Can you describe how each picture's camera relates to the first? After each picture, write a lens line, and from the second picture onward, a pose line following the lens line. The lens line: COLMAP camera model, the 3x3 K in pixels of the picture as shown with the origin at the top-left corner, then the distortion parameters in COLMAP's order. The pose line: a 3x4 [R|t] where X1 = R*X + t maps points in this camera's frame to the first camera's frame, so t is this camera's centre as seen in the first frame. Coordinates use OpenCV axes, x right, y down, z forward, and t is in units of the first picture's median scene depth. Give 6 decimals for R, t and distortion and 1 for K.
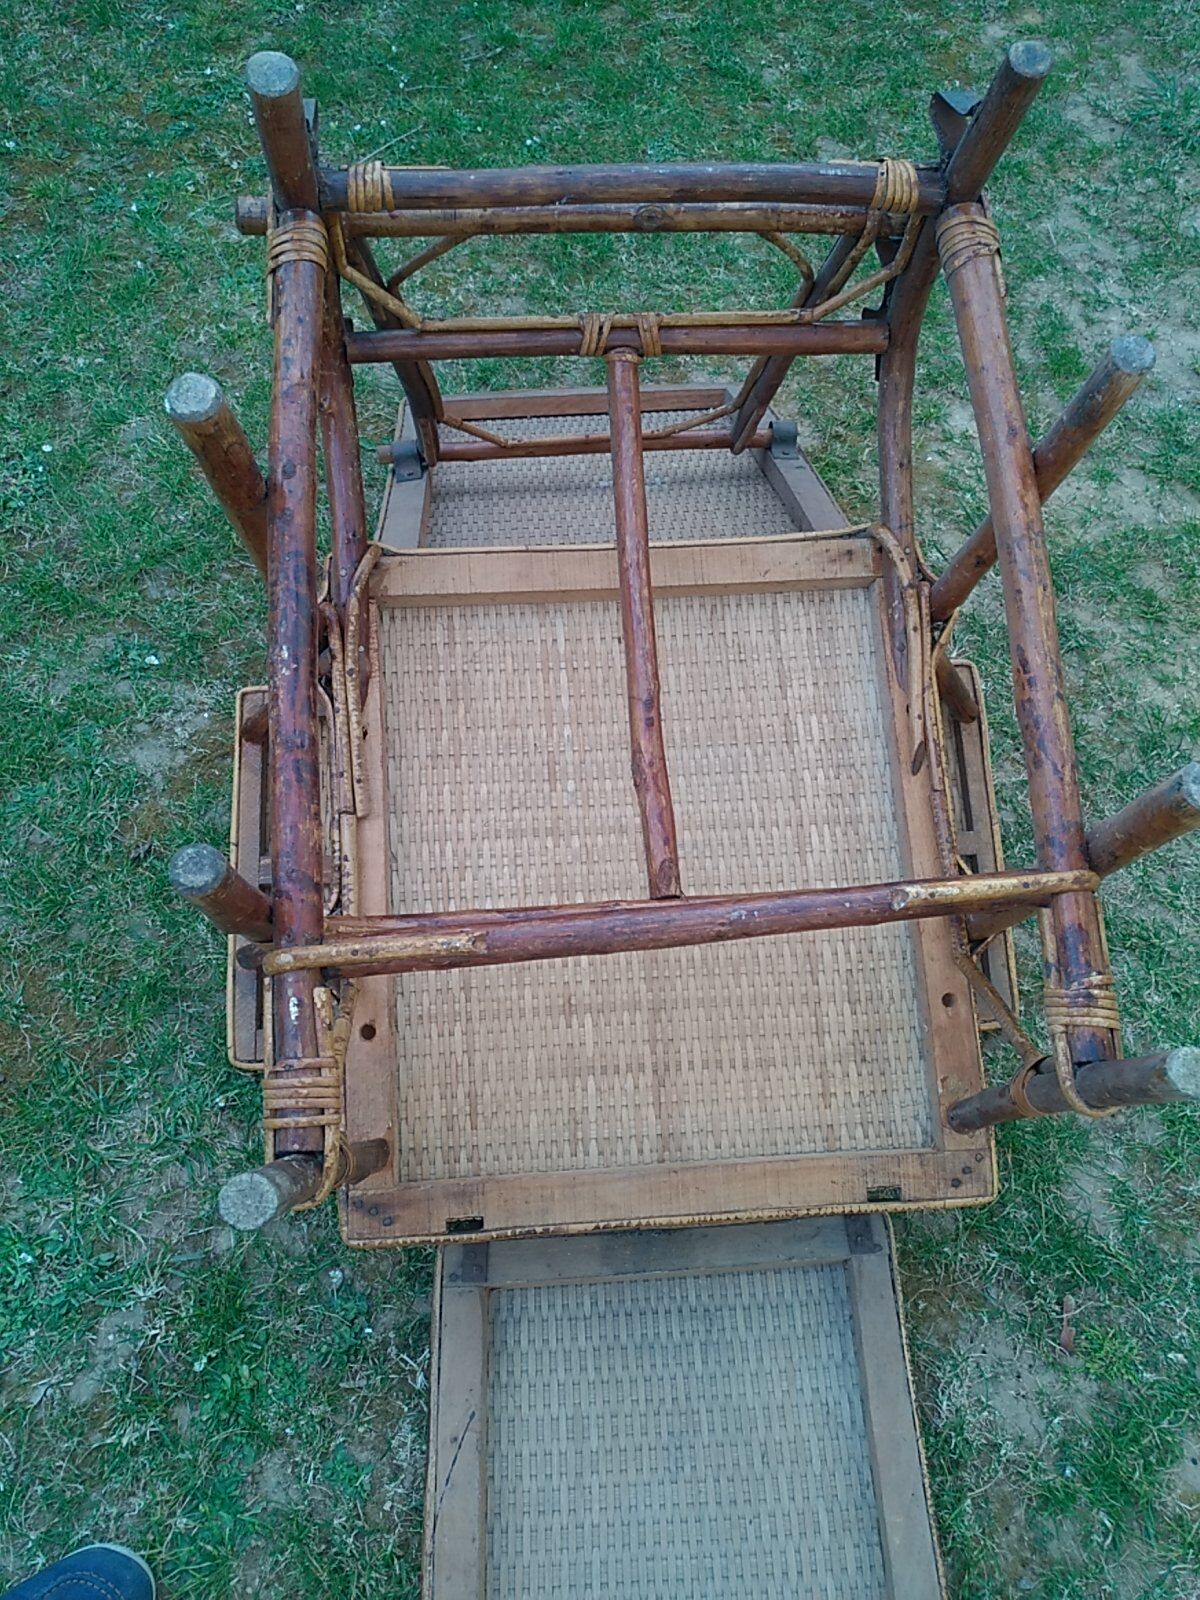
lens RADIAL K [[1253.2, 0, 617.1], [0, 1253.2, 806.3], [0, 0, 1]] dist [0.000751, 0.051835]
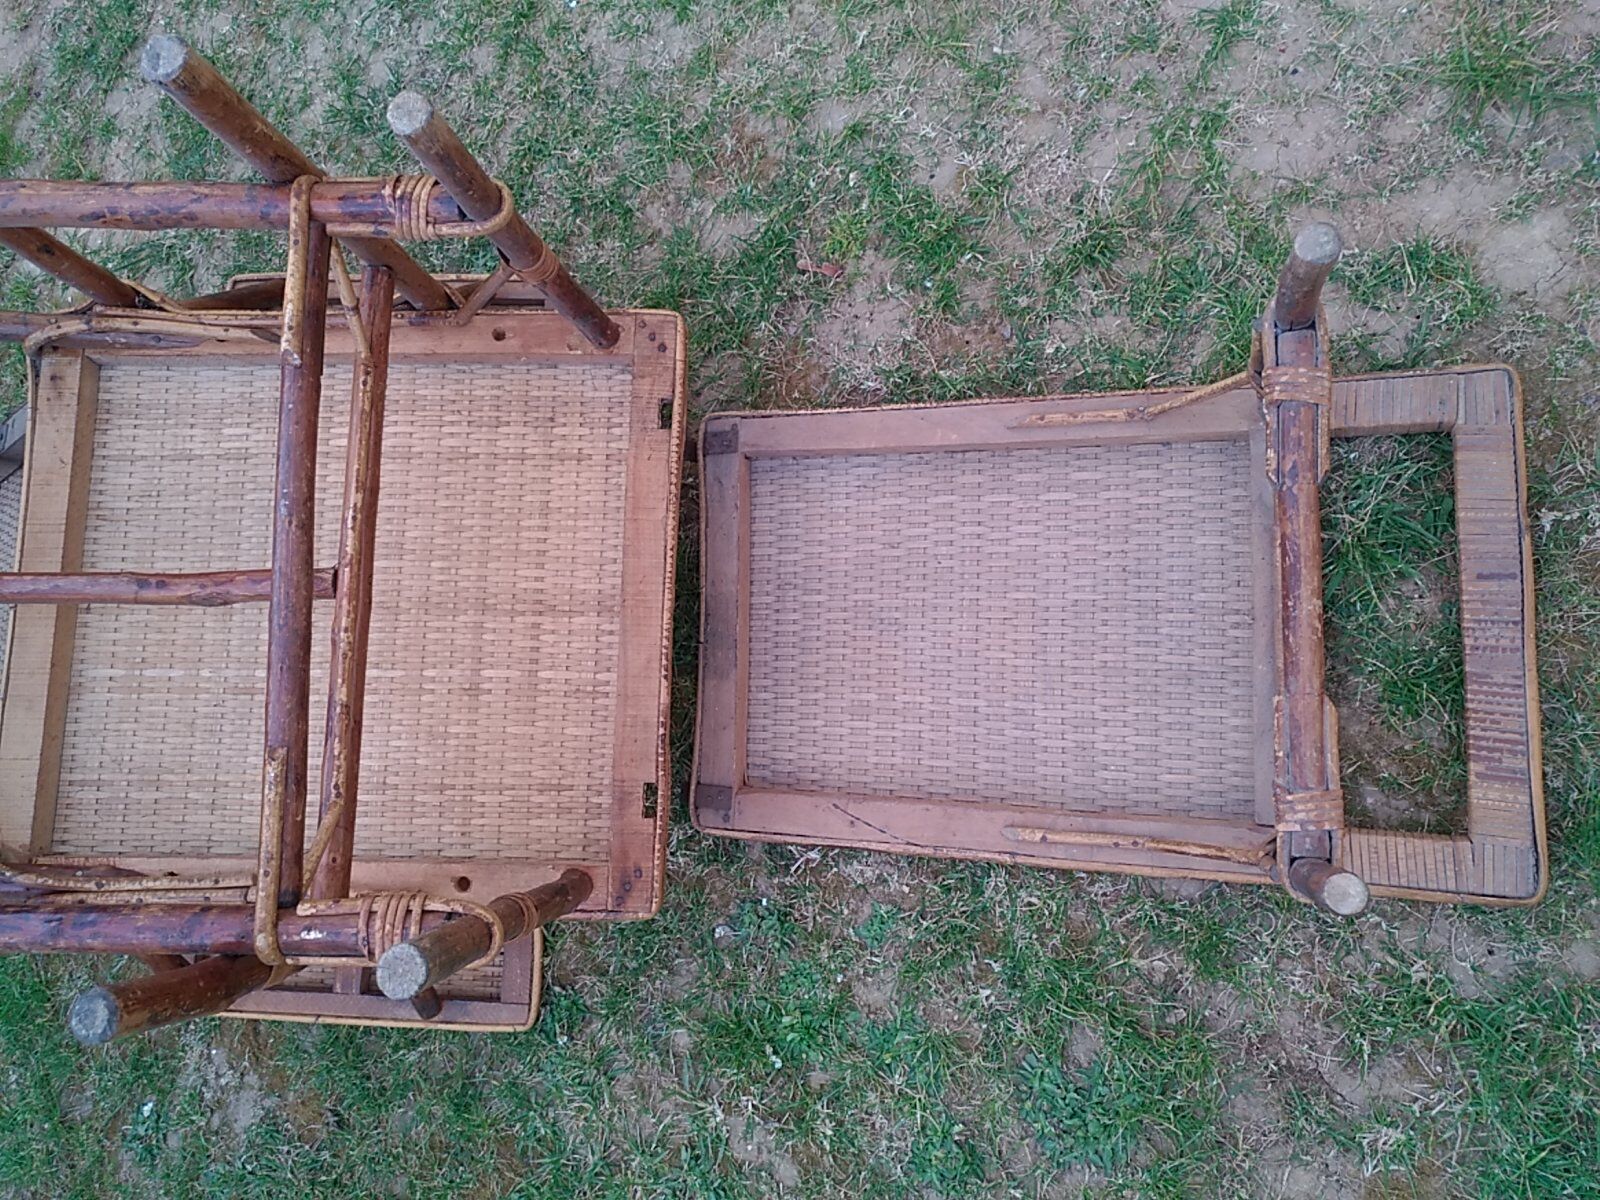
lens RADIAL K [[1253.2, 0, 802.4], [0, 1253.2, 584.2], [0, 0, 1]] dist [0.000751, 0.051835]
pose [[0.079746, -0.993455, 0.081785, -0.014119], [0.985533, 0.090887, 0.143056, 0.274589], [-0.149553, 0.069193, 0.986330, -0.080187]]
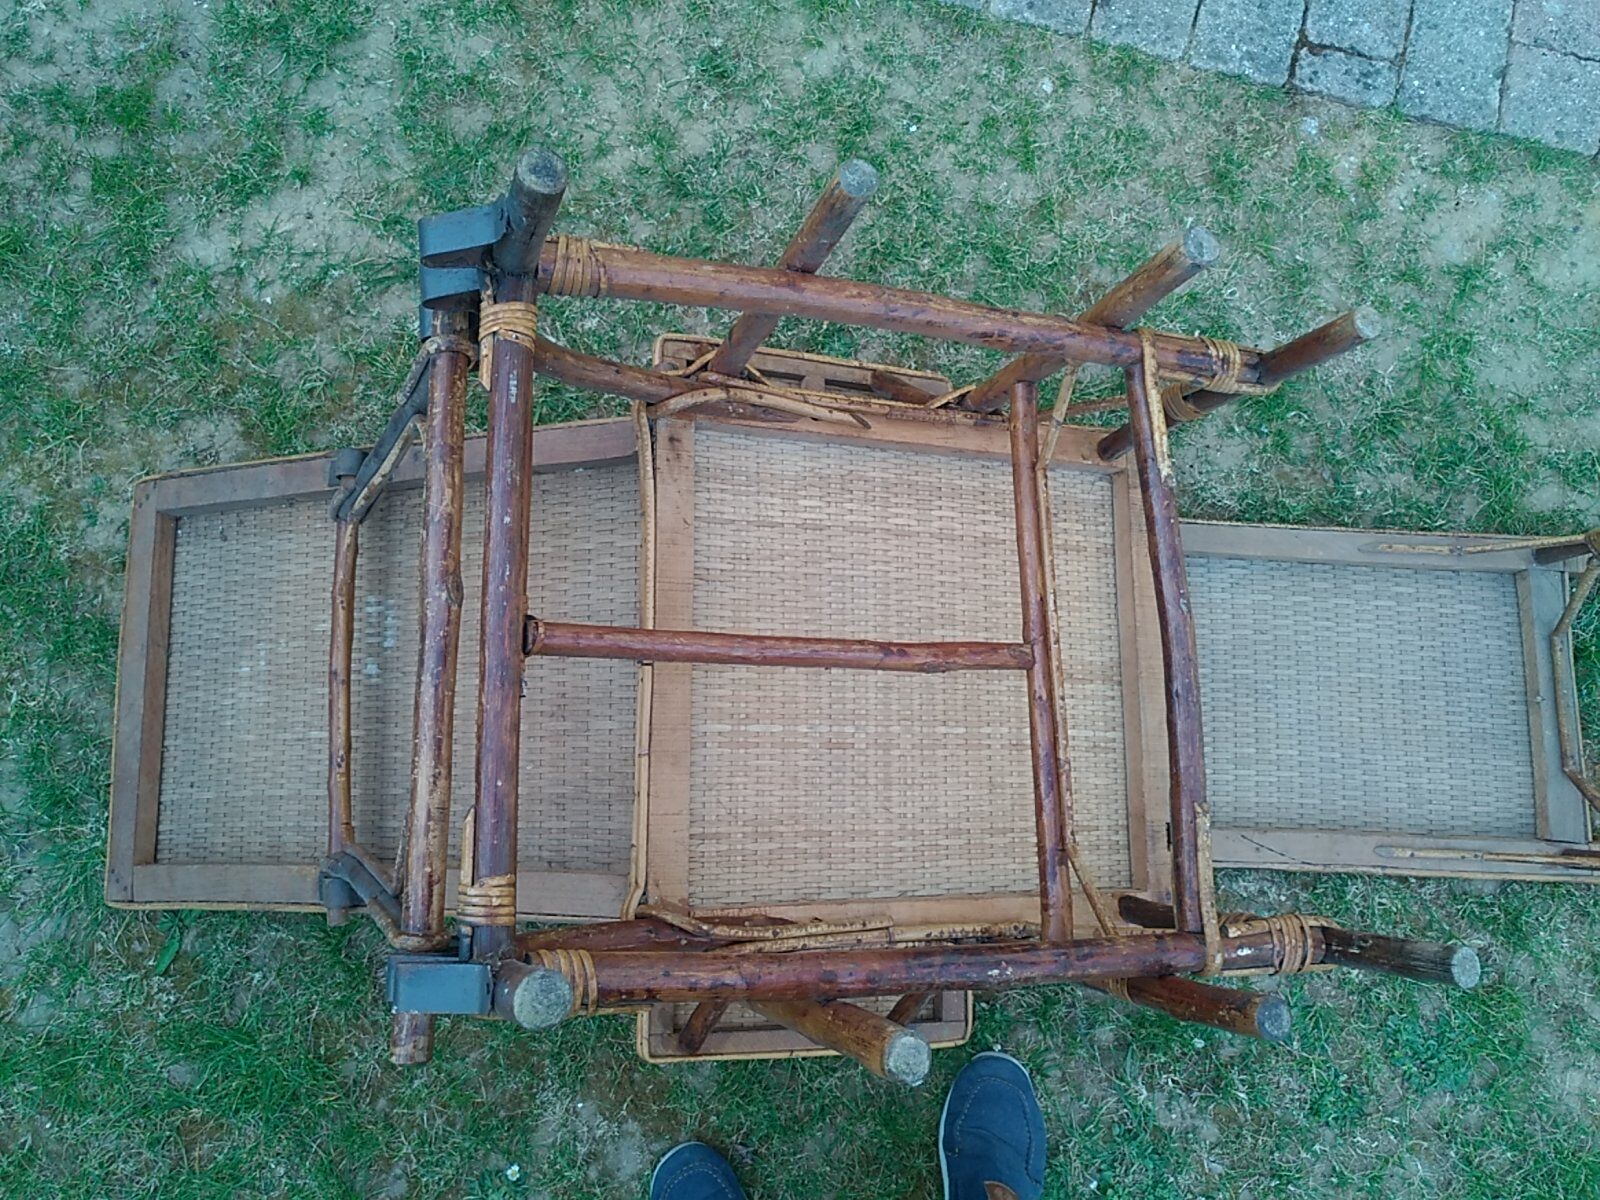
lens RADIAL K [[1253.3, 0, 799.4], [0, 1253.3, 591.6], [0, 0, 1]] dist [-0.011909, 0.081424]
pose [[0.080569, -0.987967, 0.132025, -0.067711], [0.819301, 0.141078, 0.555736, -0.708137], [-0.567674, 0.063393, 0.820809, 0.116336]]
